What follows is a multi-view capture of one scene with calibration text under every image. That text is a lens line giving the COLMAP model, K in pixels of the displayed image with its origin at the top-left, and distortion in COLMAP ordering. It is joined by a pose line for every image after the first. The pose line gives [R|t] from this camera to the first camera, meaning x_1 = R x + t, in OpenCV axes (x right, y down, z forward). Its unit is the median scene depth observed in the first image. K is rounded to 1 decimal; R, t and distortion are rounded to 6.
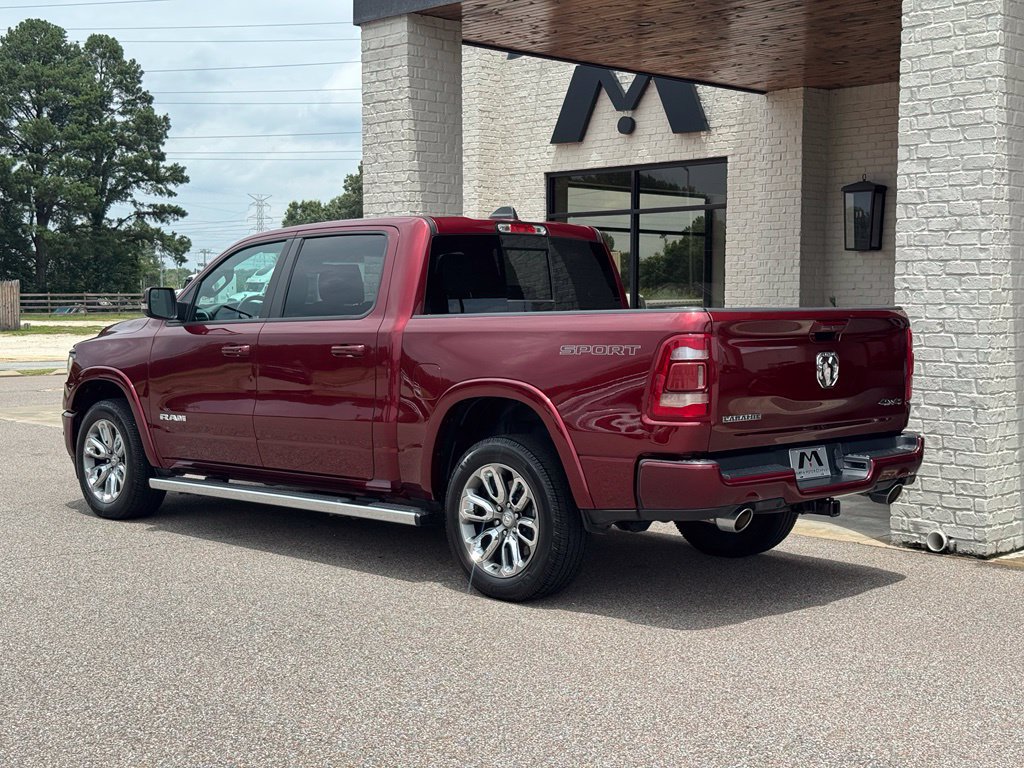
lens RADIAL K [[1436.6, 0, 509.3], [0, 1436.6, 384.8], [0, 0, 1]] dist [0.134388, 0.000000]
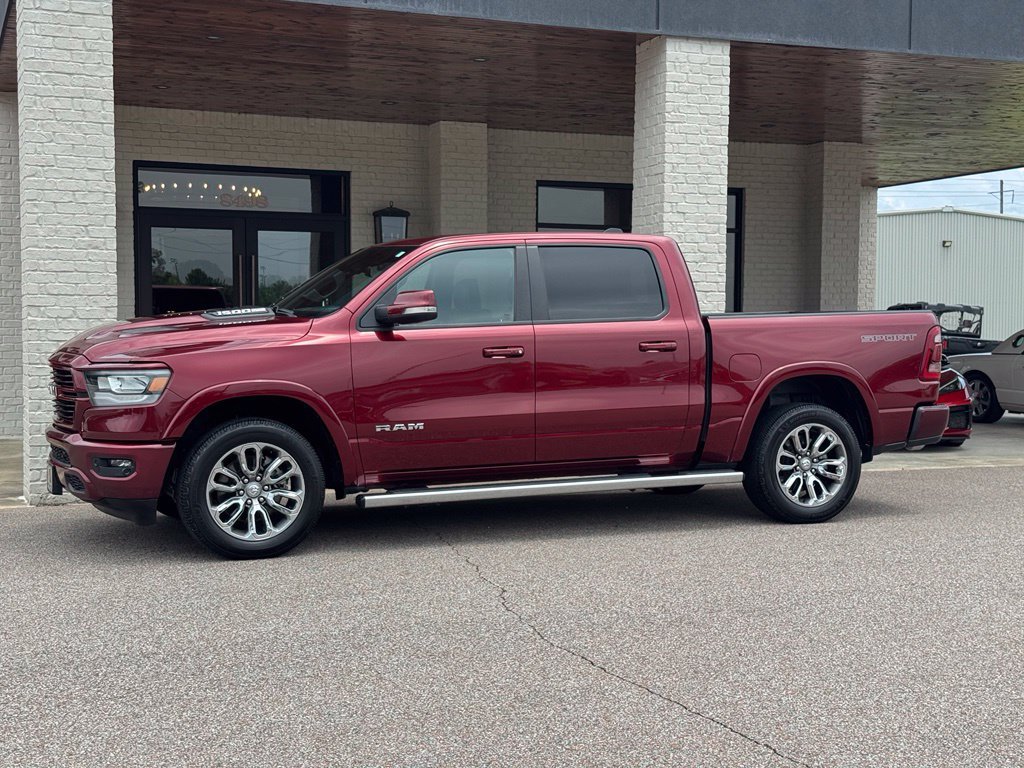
lens RADIAL K [[1436.6, 0, 514.2], [0, 1436.6, 389.7], [0, 0, 1]] dist [0.134388, 0.000000]
pose [[0.371751, -0.046084, 0.927188, -0.992300], [0.052840, 0.998198, 0.028428, -0.022654], [-0.926827, 0.038425, 0.373517, 0.534481]]
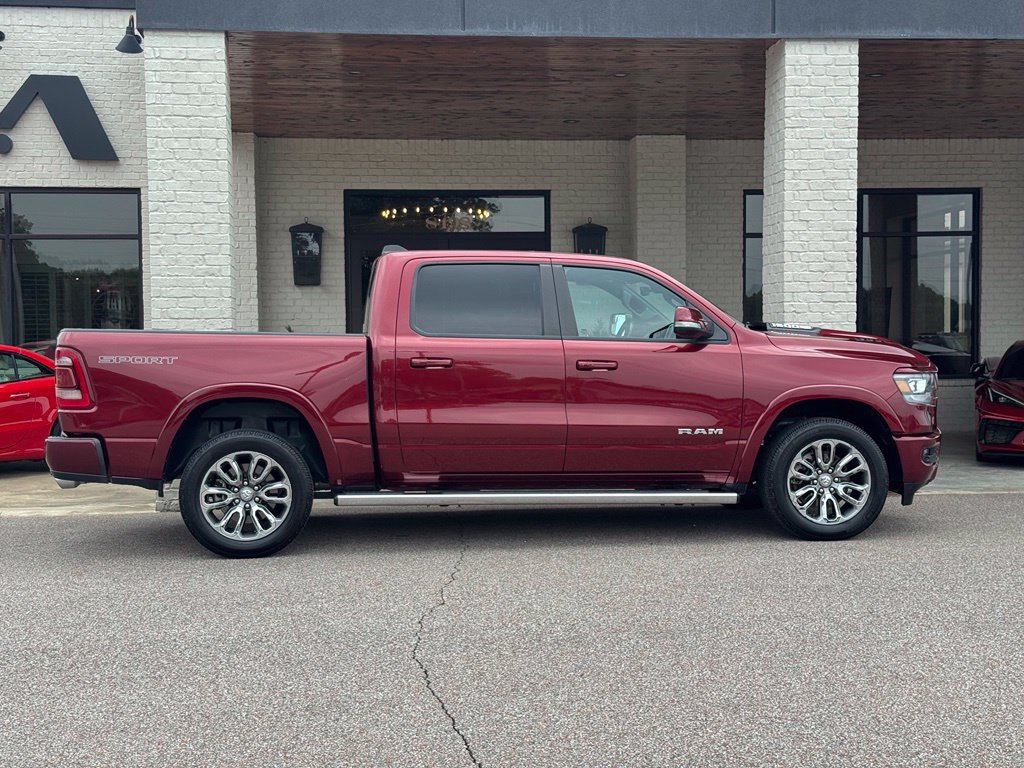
lens RADIAL K [[1436.6, 0, 510.0], [0, 1436.6, 392.3], [0, 0, 1]] dist [0.134388, 0.000000]
pose [[0.604032, -0.041324, 0.795888, -0.886709], [0.059889, 0.998185, 0.006375, -0.011941], [-0.794707, 0.043814, 0.605410, 0.328131]]
